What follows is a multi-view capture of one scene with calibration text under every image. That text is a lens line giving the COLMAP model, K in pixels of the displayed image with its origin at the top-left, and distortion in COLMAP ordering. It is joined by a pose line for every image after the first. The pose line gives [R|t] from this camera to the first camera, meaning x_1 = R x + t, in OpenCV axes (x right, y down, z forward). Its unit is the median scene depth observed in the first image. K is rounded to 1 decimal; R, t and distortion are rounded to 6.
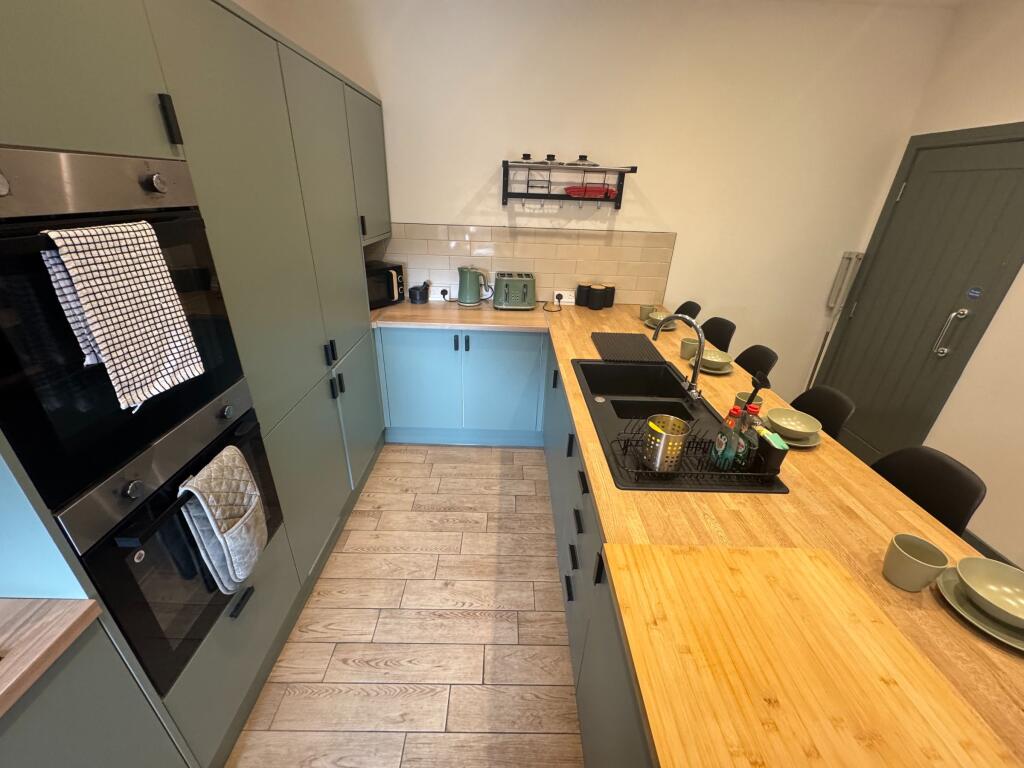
lens RADIAL K [[408.8, 0, 504.7], [0, 408.8, 391.5], [0, 0, 1]] dist [-0.004241, 0.001522]
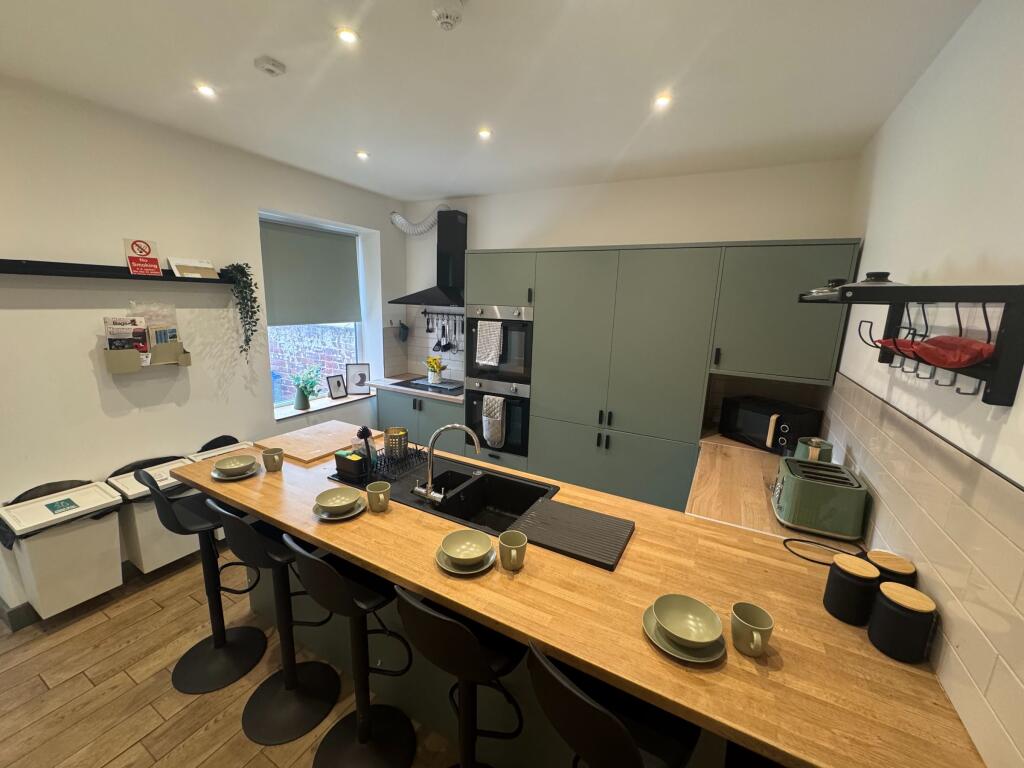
lens RADIAL K [[408.8, 0, 505.6], [0, 408.8, 388.7], [0, 0, 1]] dist [-0.004241, 0.001522]
pose [[-0.480052, 0.138353, -0.866261, 0.737670], [-0.434341, 0.820464, 0.371735, -0.410114], [0.762167, 0.554705, -0.333773, 0.810631]]
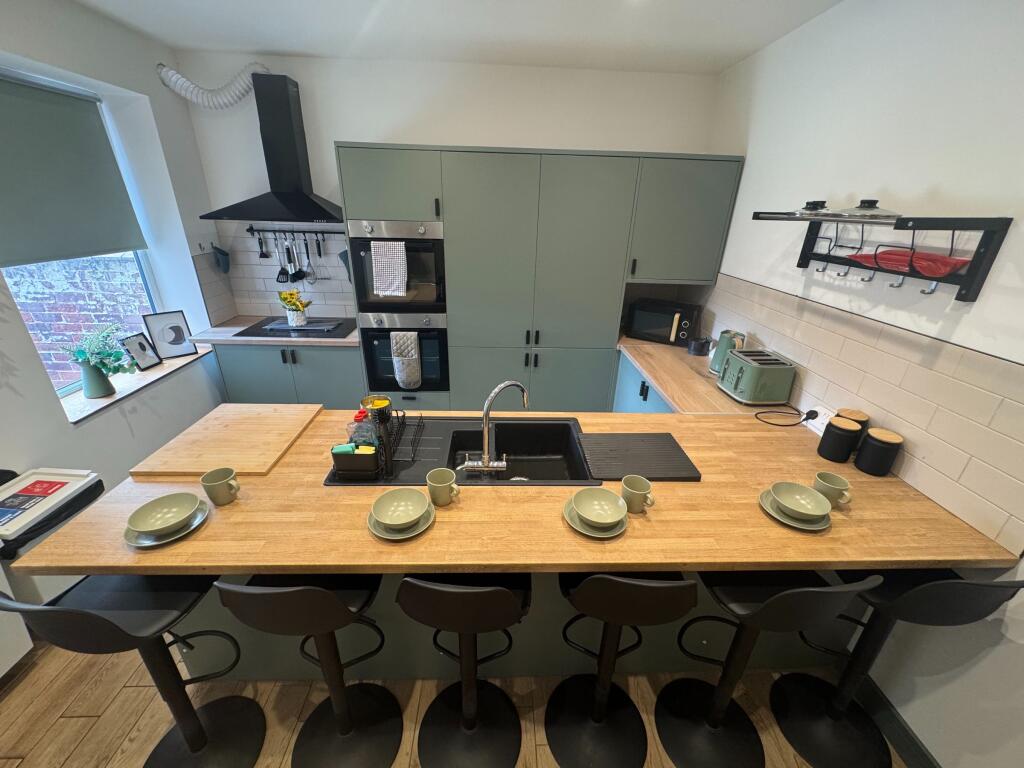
lens RADIAL K [[408.8, 0, 510.3], [0, 408.8, 389.4], [0, 0, 1]] dist [-0.004241, 0.001522]
pose [[0.036448, 0.380125, -0.924217, 0.738751], [-0.467374, 0.823938, 0.320449, -0.268188], [0.883308, 0.420276, 0.207691, 0.479838]]
